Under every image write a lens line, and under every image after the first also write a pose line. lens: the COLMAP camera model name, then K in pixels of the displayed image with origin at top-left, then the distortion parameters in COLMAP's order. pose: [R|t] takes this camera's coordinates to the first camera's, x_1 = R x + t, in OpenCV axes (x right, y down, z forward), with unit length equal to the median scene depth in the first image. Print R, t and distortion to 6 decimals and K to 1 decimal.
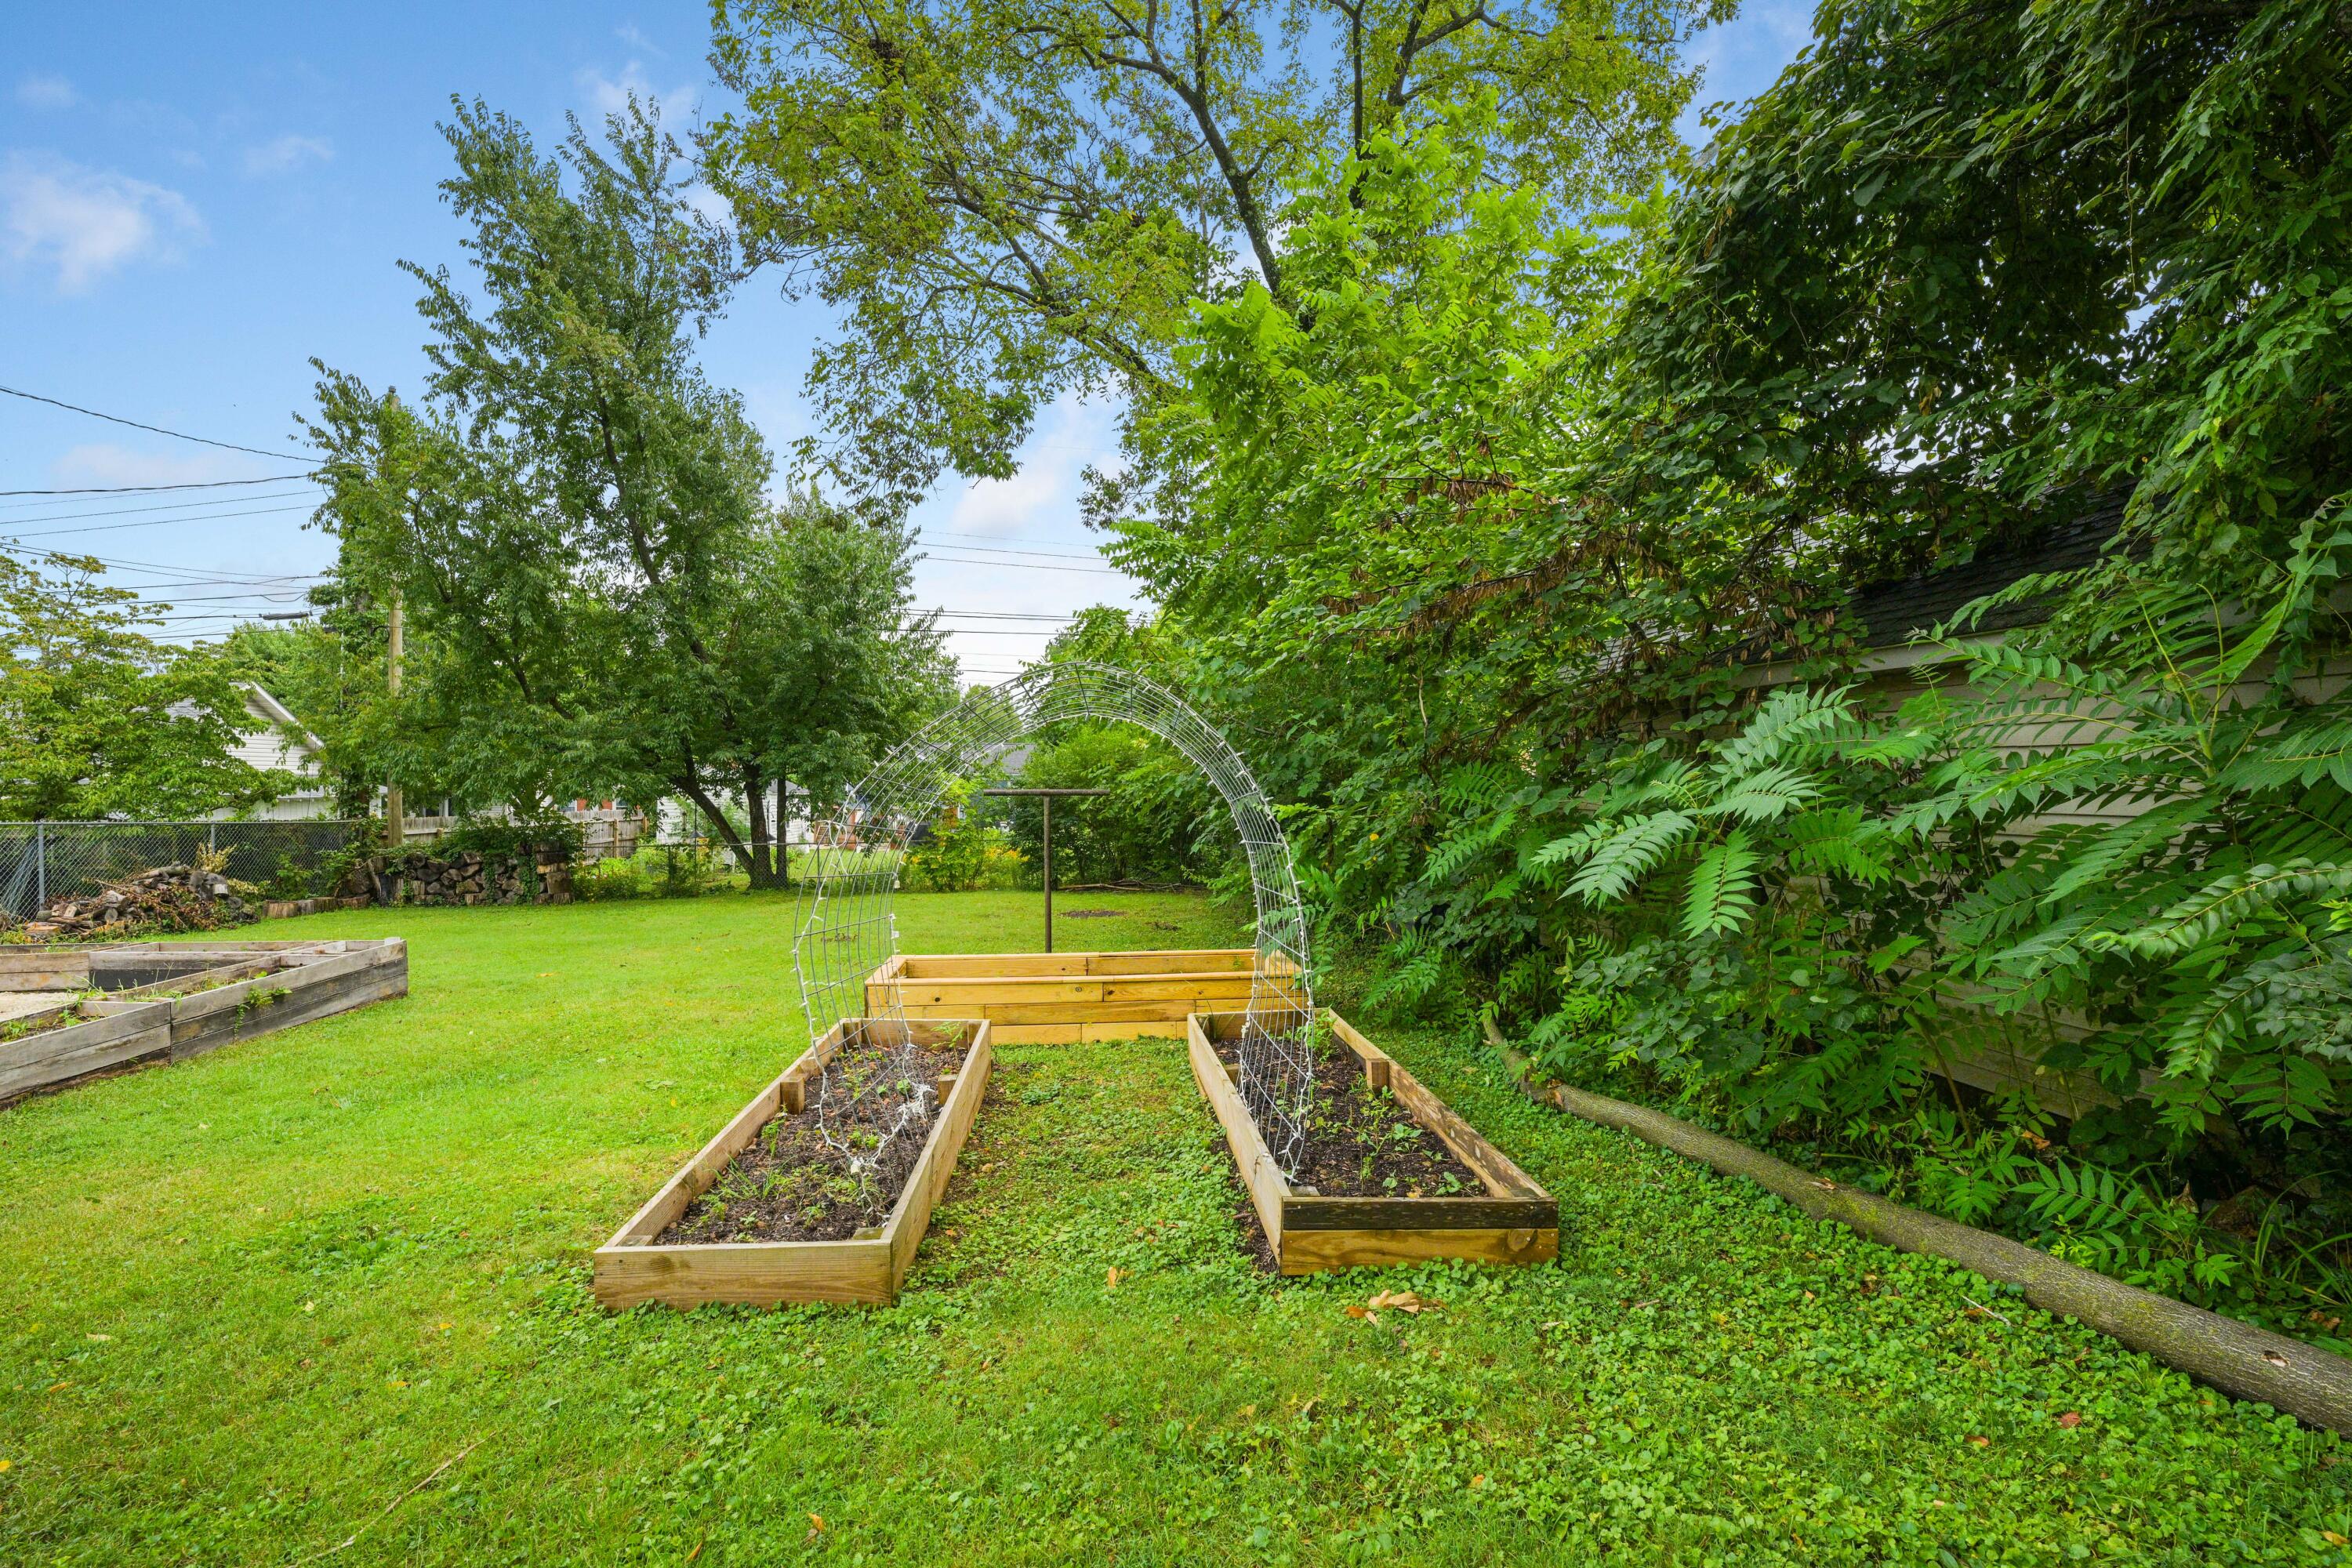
lens RADIAL K [[1006.6, 0, 1173.5], [0, 1006.6, 791.0], [0, 0, 1]] dist [-0.026360, 0.001966]
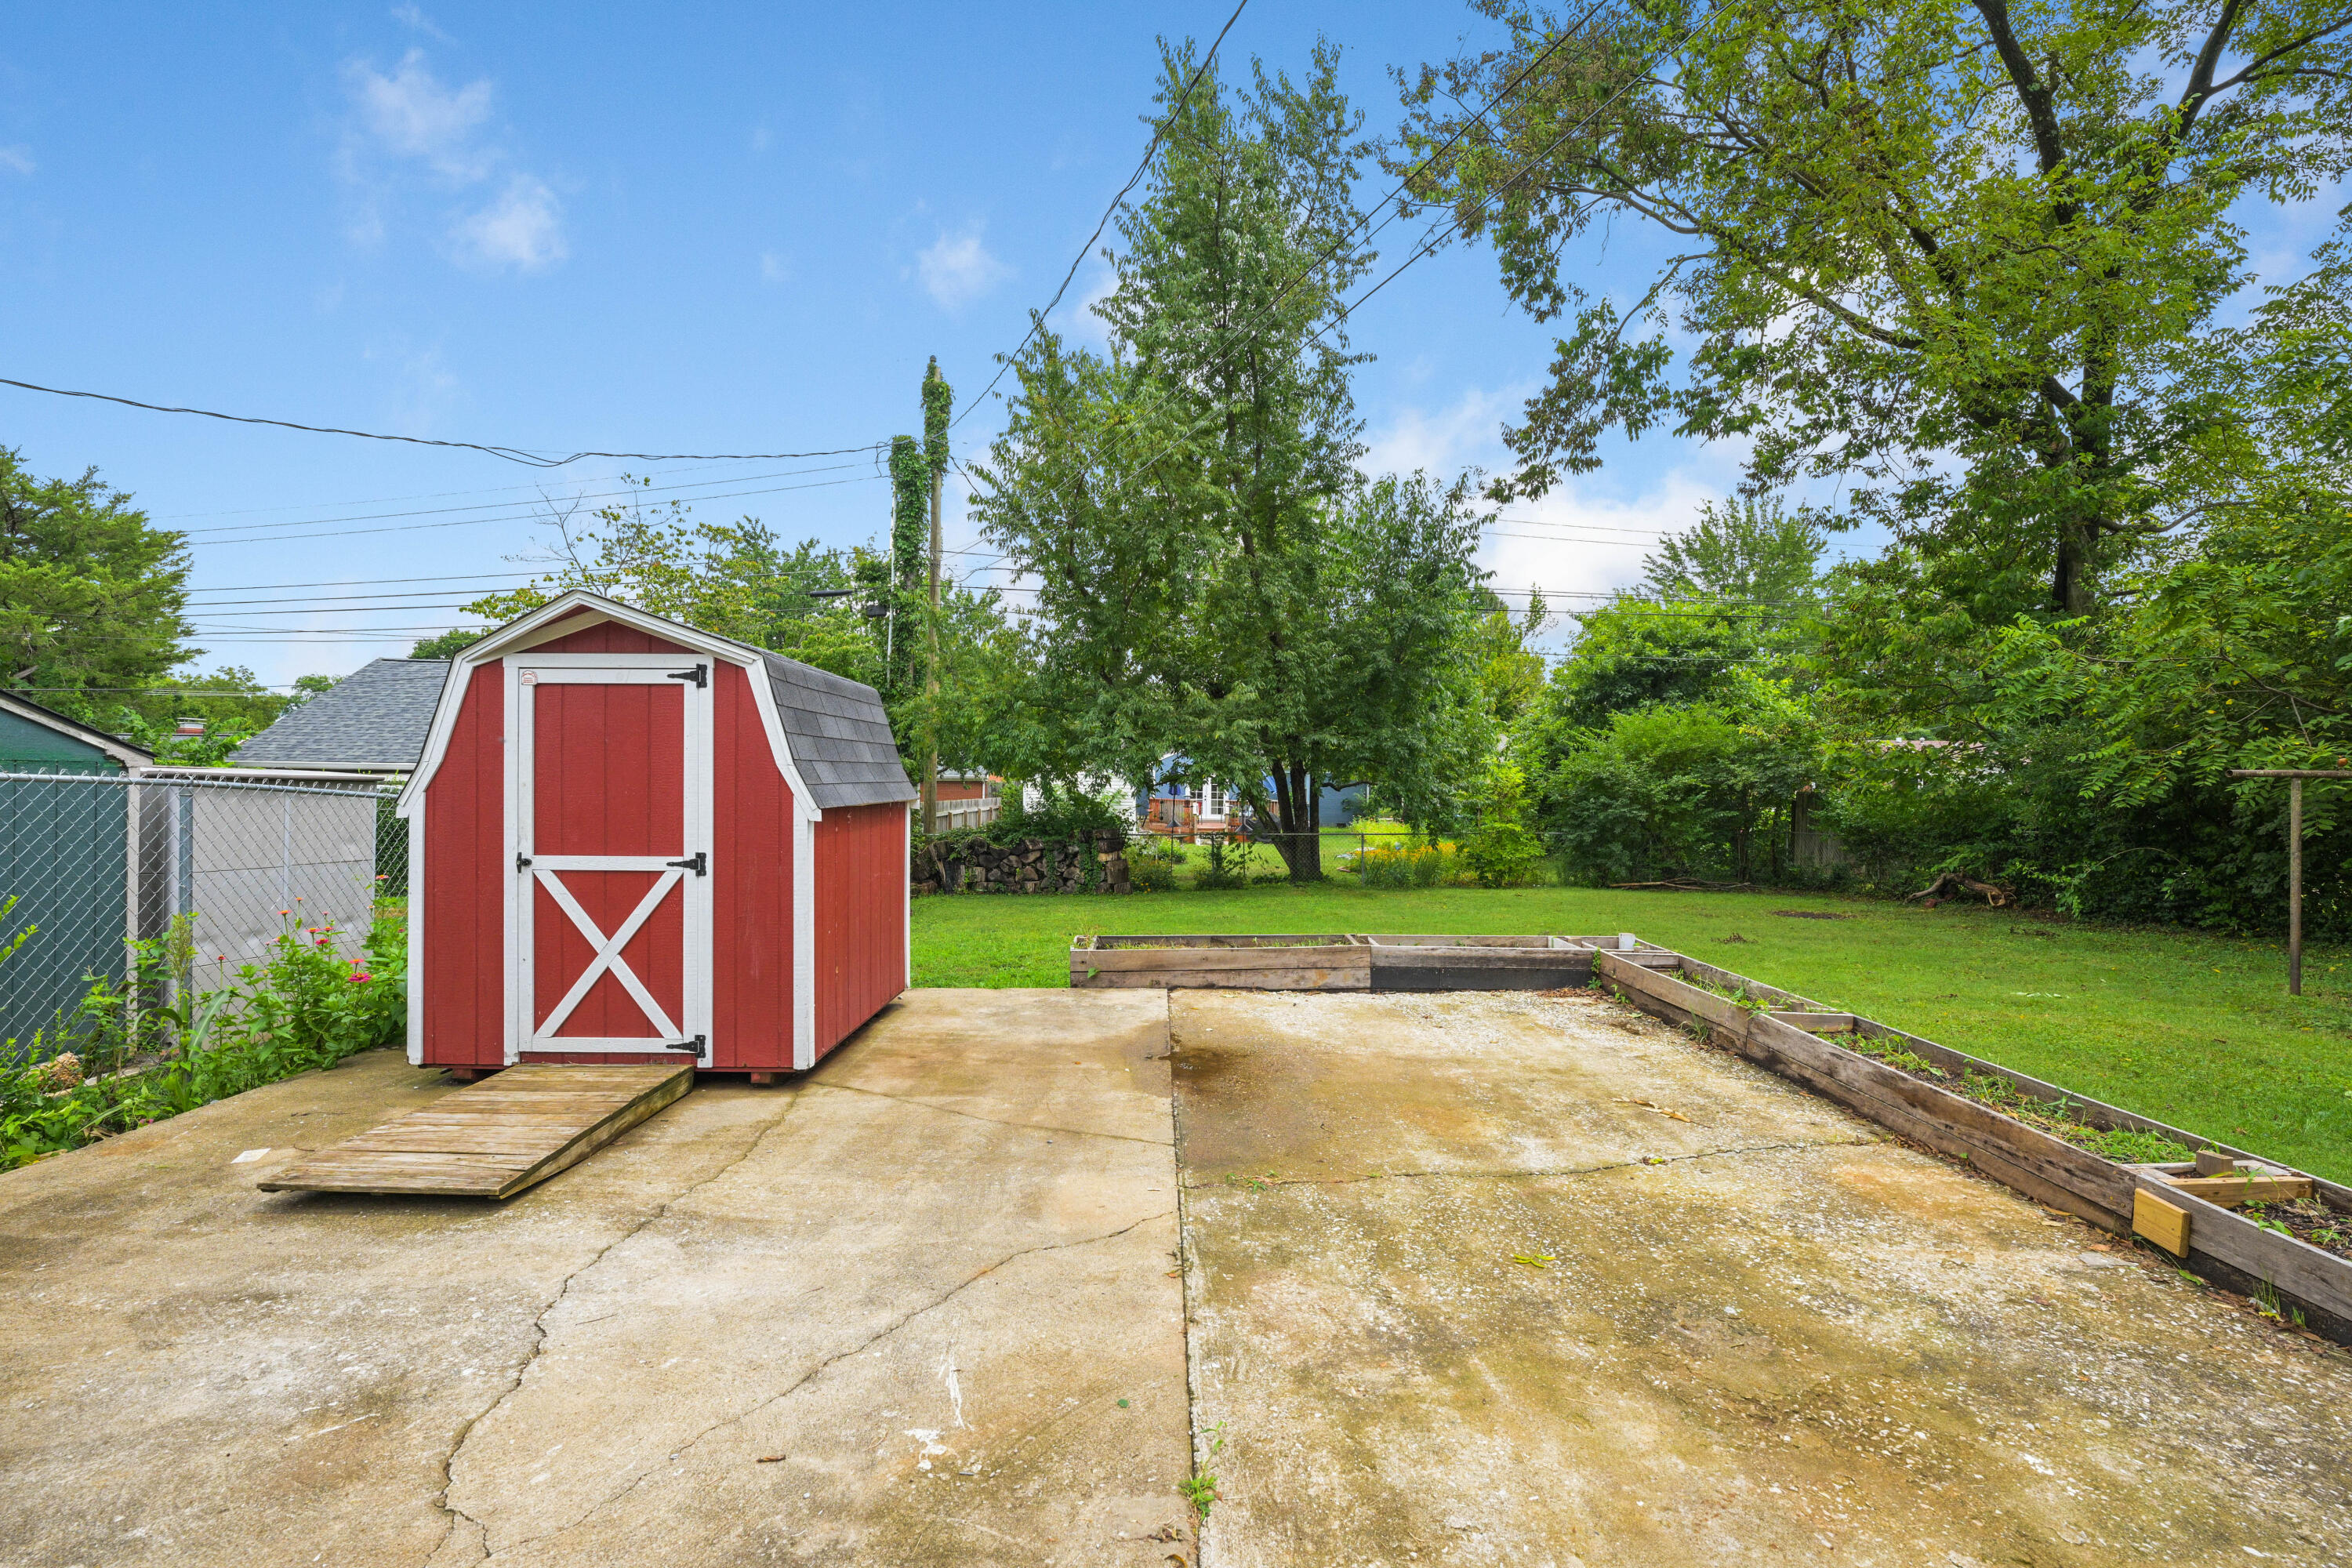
lens RADIAL K [[1006.6, 0, 1180.6], [0, 1006.6, 774.9], [0, 0, 1]] dist [-0.026360, 0.001966]
pose [[0.995470, 0.010490, -0.094500, -0.473876], [-0.011891, 0.999827, -0.014269, 0.012637], [0.094334, 0.015328, 0.995423, 0.045824]]
